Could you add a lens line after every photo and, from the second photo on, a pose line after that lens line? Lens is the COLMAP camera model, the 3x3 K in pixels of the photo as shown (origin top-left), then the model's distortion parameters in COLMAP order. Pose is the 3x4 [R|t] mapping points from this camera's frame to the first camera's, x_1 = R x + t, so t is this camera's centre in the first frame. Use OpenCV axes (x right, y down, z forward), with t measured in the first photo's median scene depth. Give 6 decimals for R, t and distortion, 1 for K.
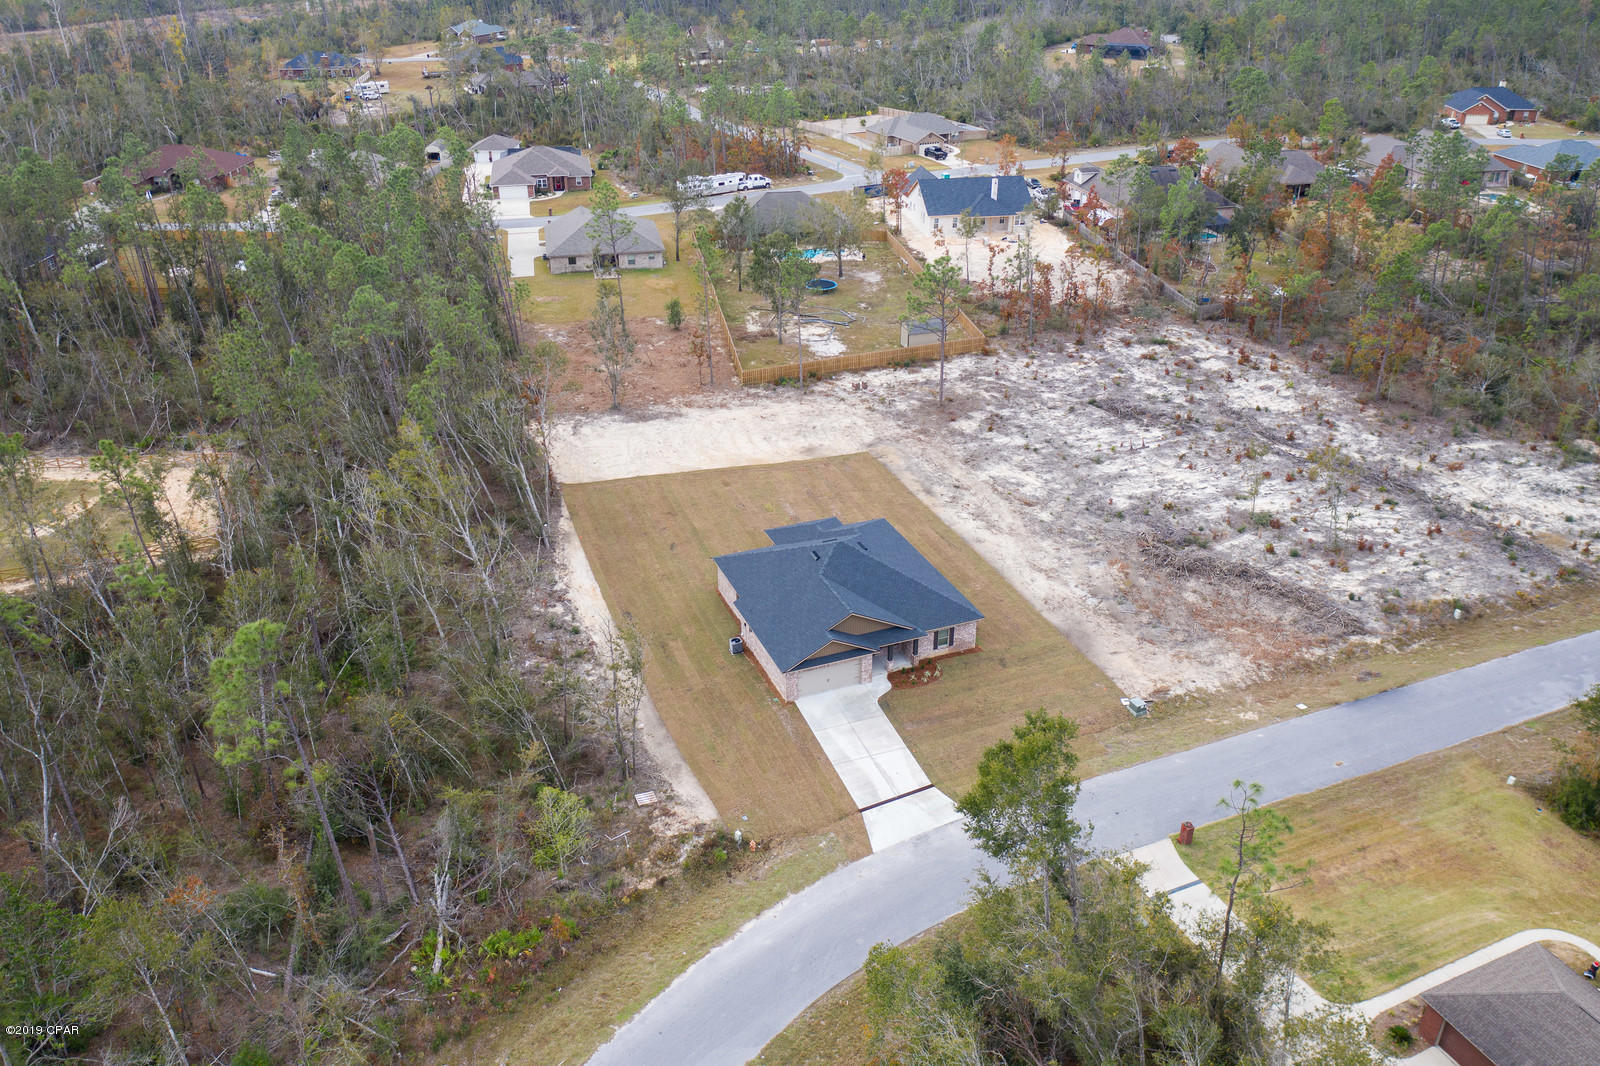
lens RADIAL K [[1255.3, 0, 800.0], [0, 1255.3, 533.0], [0, 0, 1]] dist [-0.020345, -0.005150]
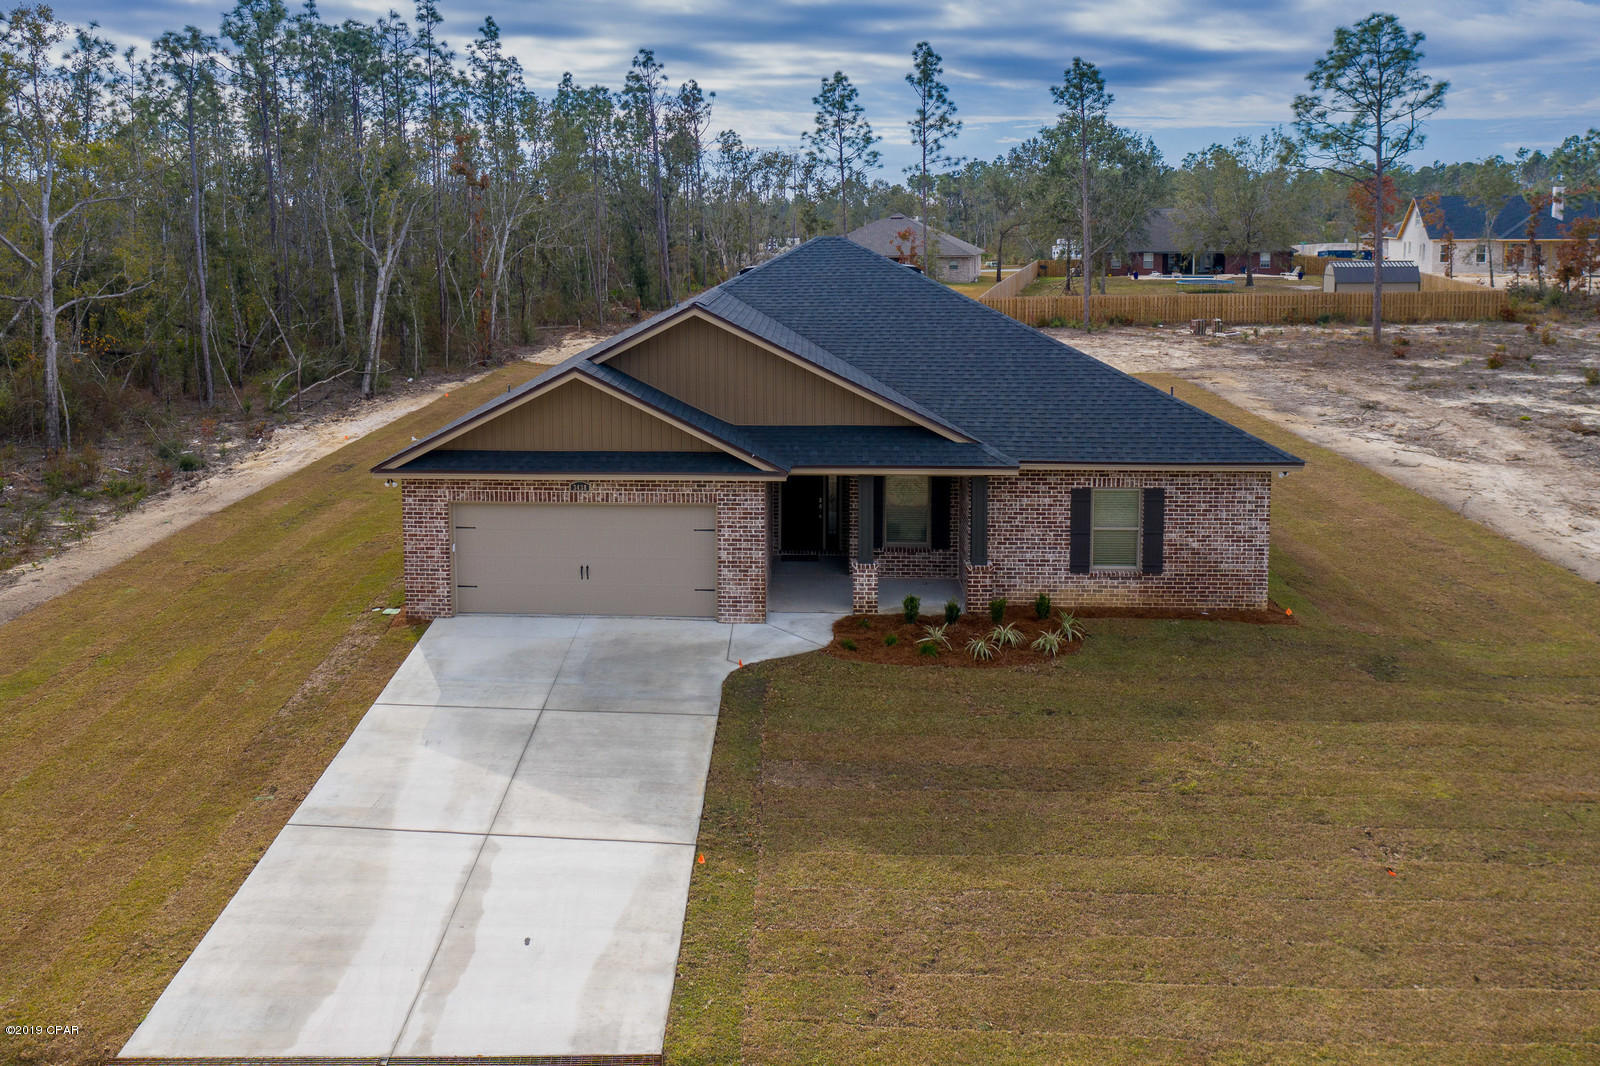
lens RADIAL K [[1294.3, 0, 697.5], [0, 1294.3, 338.8], [0, 0, 1]] dist [-0.012626, -0.003335]
pose [[0.887478, 0.032564, -0.459697, 0.130880], [-0.205368, 0.920926, -0.331240, 0.125524], [0.412560, 0.388375, 0.823989, 0.615209]]
